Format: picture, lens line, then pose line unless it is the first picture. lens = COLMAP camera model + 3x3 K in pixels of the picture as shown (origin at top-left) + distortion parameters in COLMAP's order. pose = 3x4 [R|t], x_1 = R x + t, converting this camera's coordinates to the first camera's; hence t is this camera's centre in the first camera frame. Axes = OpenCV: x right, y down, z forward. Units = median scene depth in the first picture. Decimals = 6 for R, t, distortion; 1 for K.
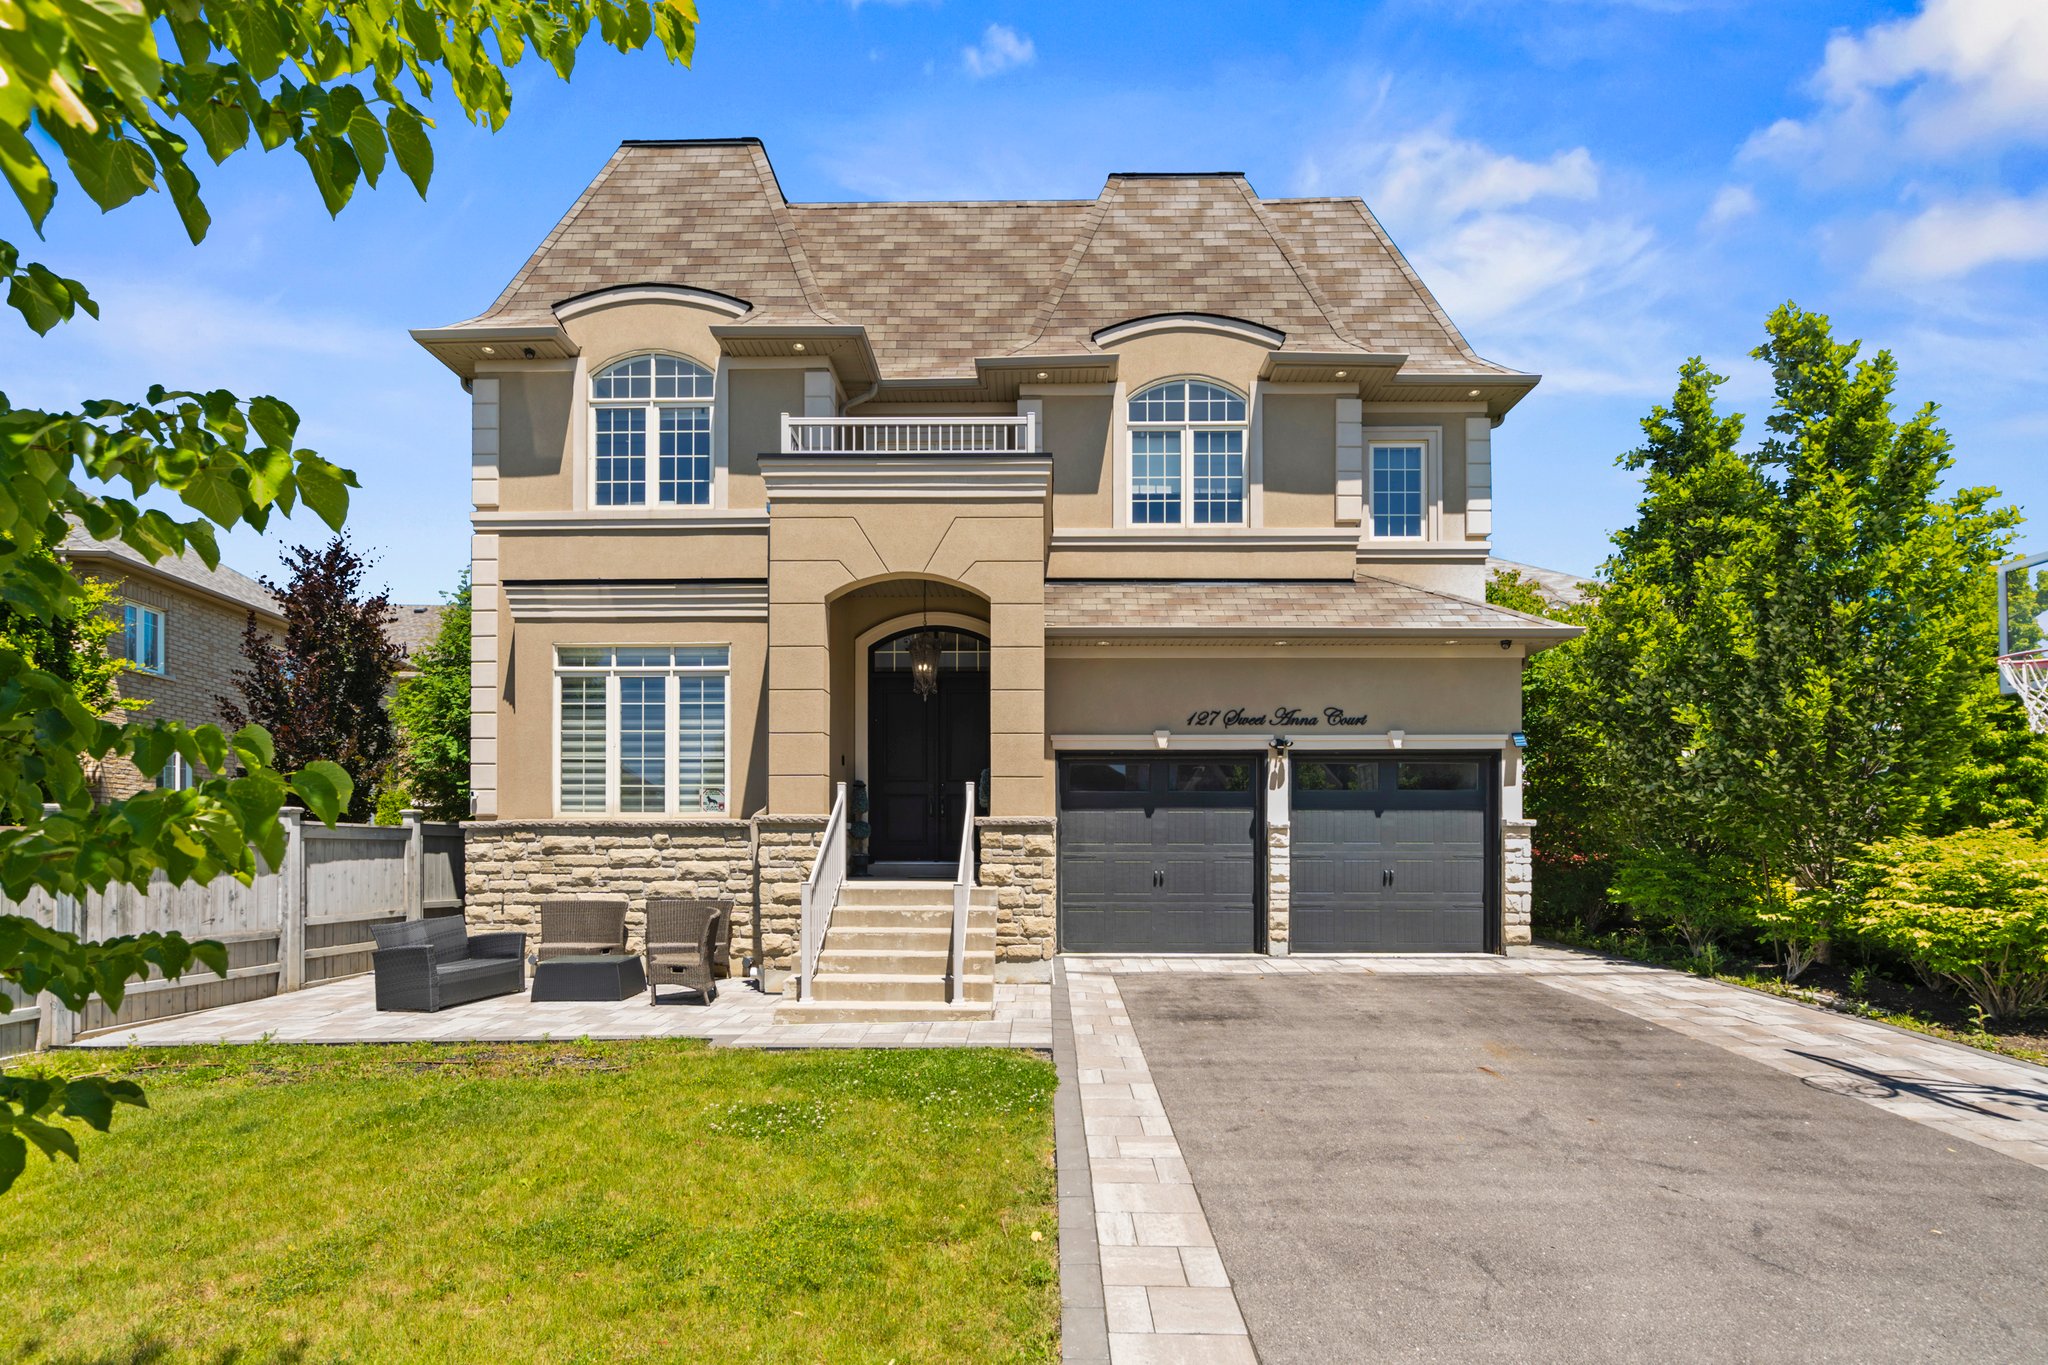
lens RADIAL K [[948.9, 0, 1002.7], [0, 948.9, 850.7], [0, 0, 1]] dist [-0.005572, 0.000237]
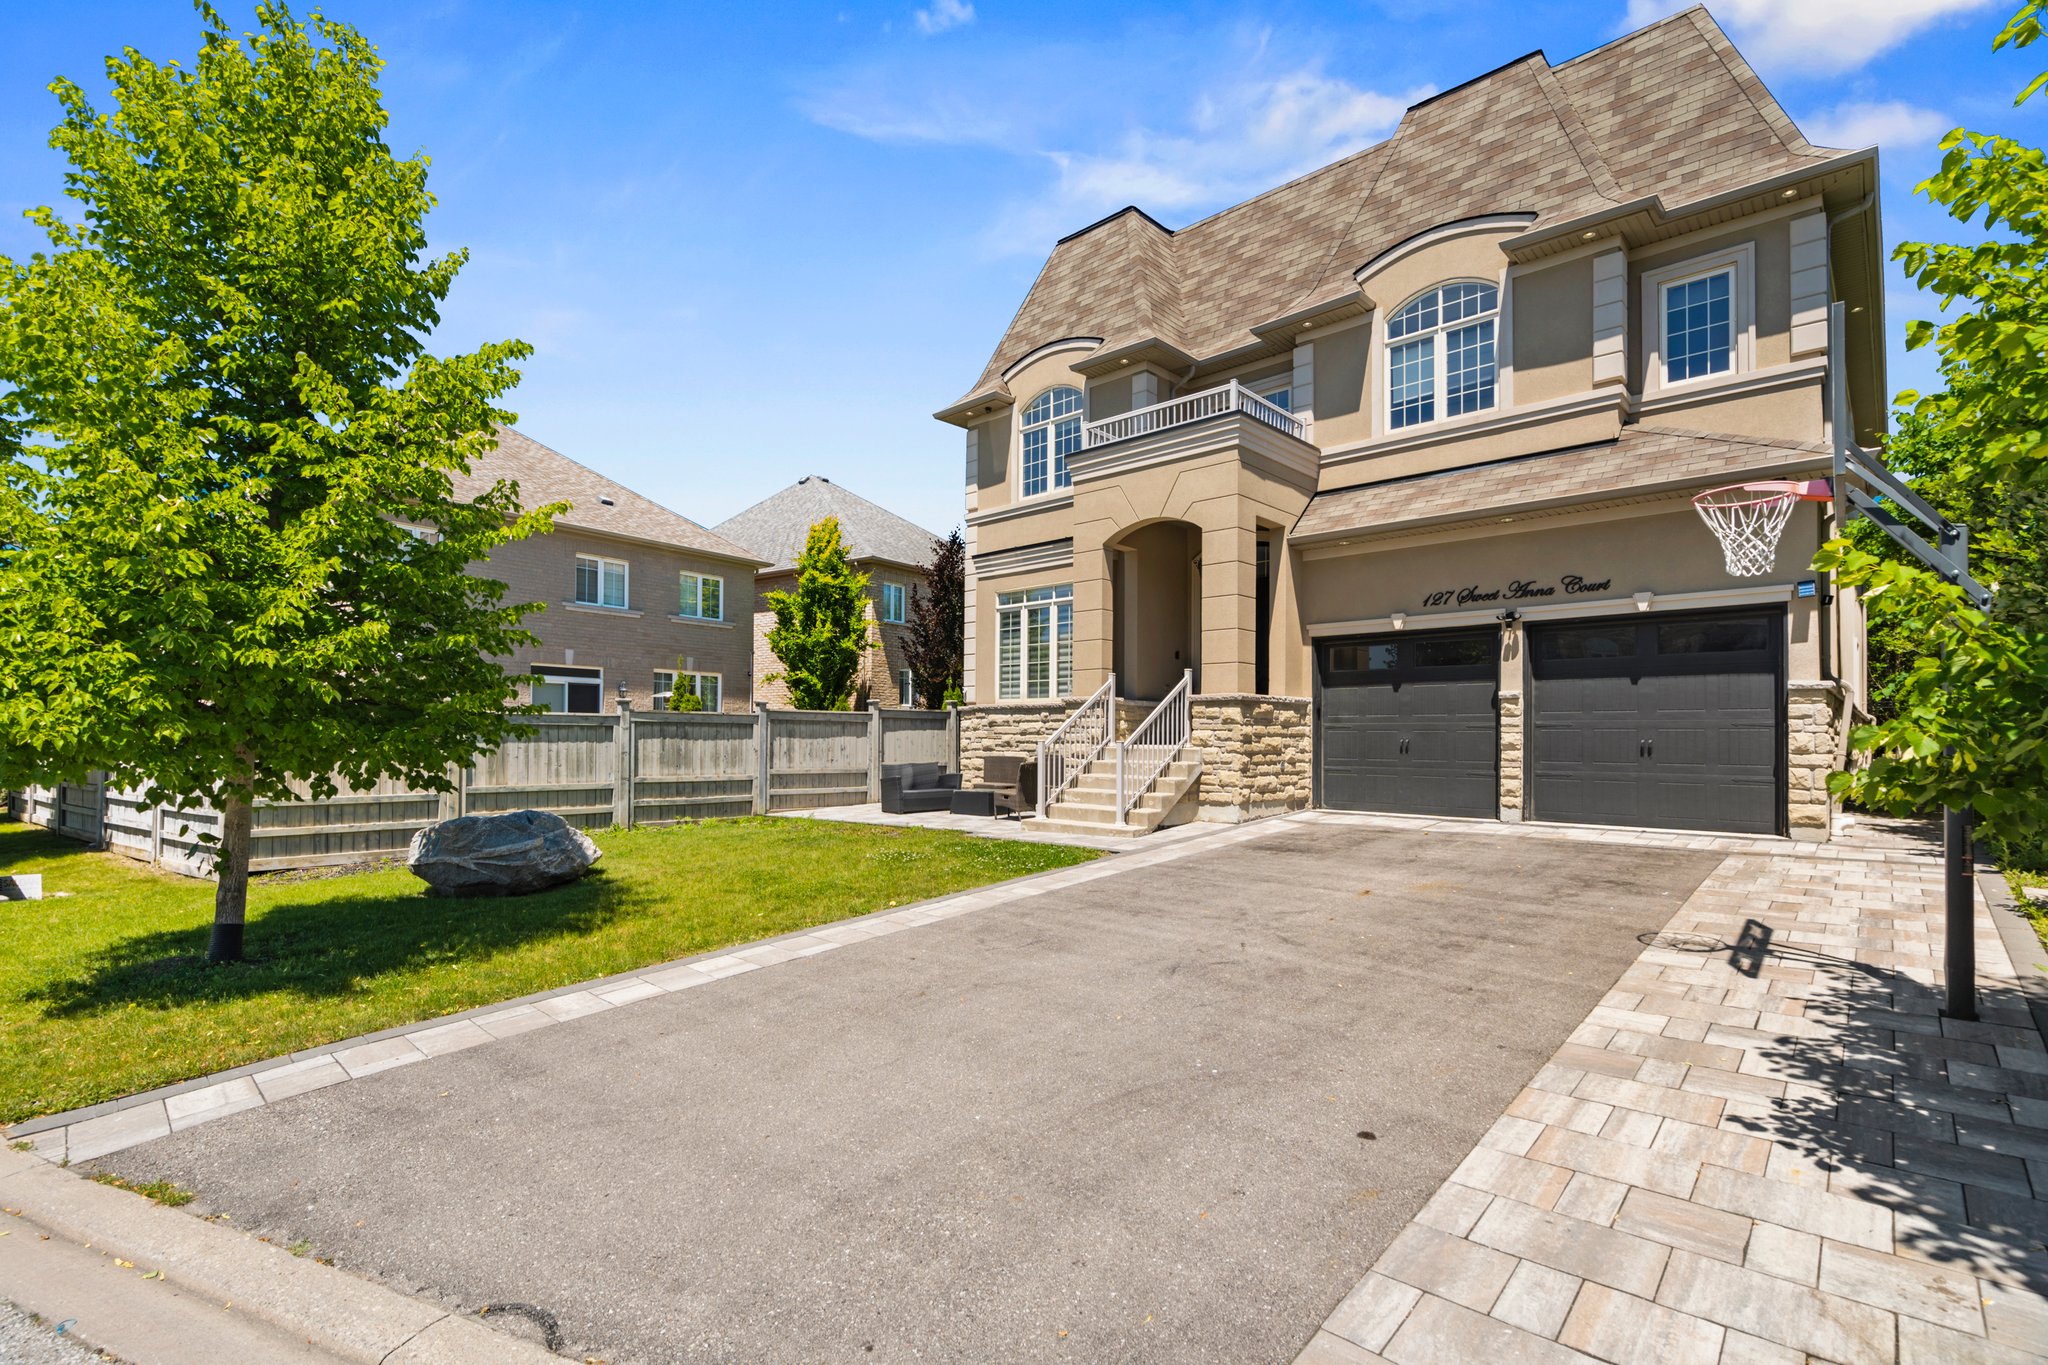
lens RADIAL K [[904.4, 0, 1028.2], [0, 904.4, 725.6], [0, 0, 1]] dist [0.004073, 0.000651]
pose [[0.754156, -0.004894, -0.656677, 0.535938], [-0.005153, 0.999897, -0.013369, 0.021549], [0.656675, 0.013467, 0.754053, -0.086962]]
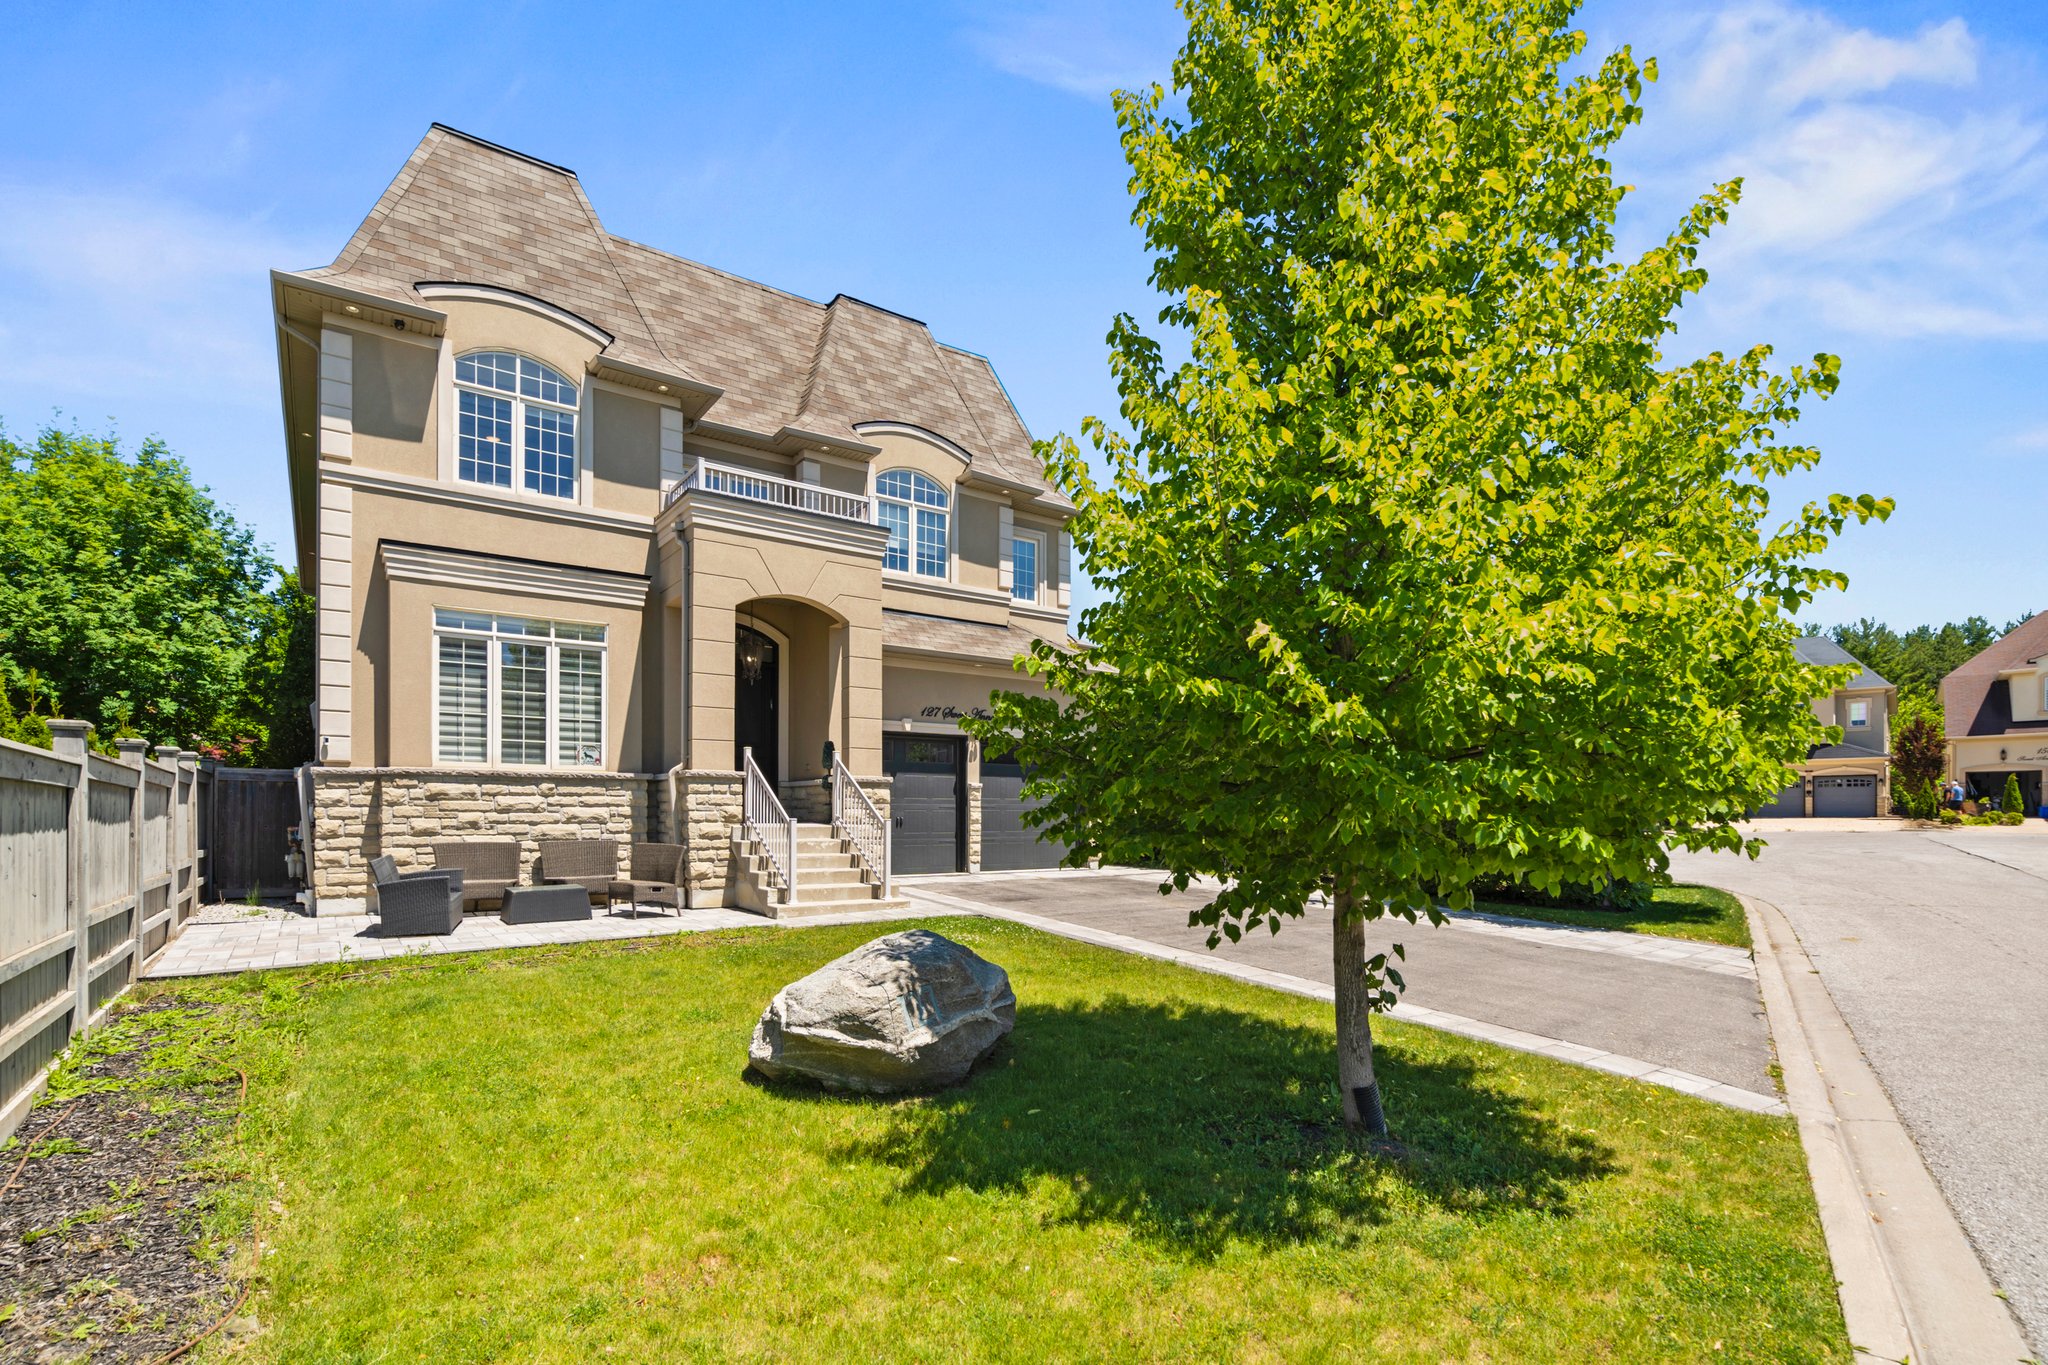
lens RADIAL K [[970.1, 0, 955.8], [0, 970.1, 817.6], [0, 0, 1]] dist [0.000816, 0.000122]
pose [[0.819774, 0.000590, 0.572686, -0.607454], [-0.001120, 0.999999, 0.000573, 0.021839], [-0.572686, -0.001111, 0.819774, -0.239904]]
